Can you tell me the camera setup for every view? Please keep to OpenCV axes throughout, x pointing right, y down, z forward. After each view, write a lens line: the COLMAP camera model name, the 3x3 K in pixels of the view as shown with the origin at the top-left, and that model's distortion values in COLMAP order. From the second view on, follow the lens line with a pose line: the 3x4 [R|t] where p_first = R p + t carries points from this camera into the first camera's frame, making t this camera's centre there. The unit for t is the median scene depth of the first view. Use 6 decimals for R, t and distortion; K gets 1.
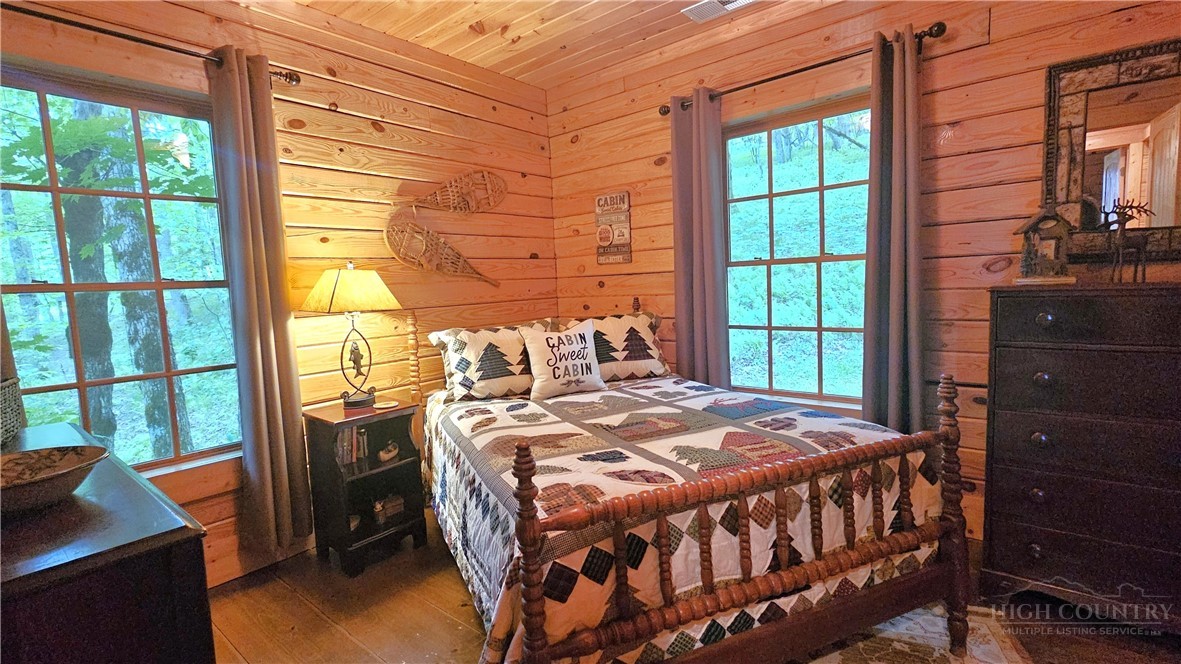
lens RADIAL K [[529.5, 0, 588.1], [0, 529.5, 327.3], [0, 0, 1]] dist [-0.002940, -0.000300]
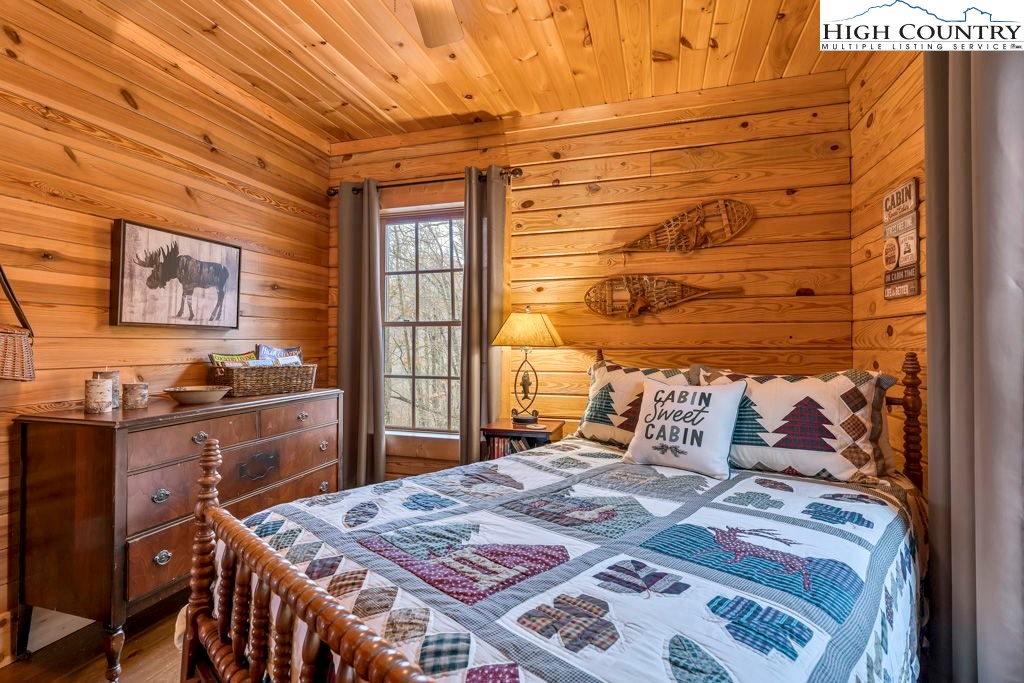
lens RADIAL K [[492.0, 0, 507.6], [0, 492.0, 342.4], [0, 0, 1]] dist [0.004879, 0.000282]
pose [[0.379052, 0.039301, -0.924541, 0.552643], [-0.094686, 0.995501, 0.003497, -0.034720], [0.920519, 0.086216, 0.381067, 0.476271]]
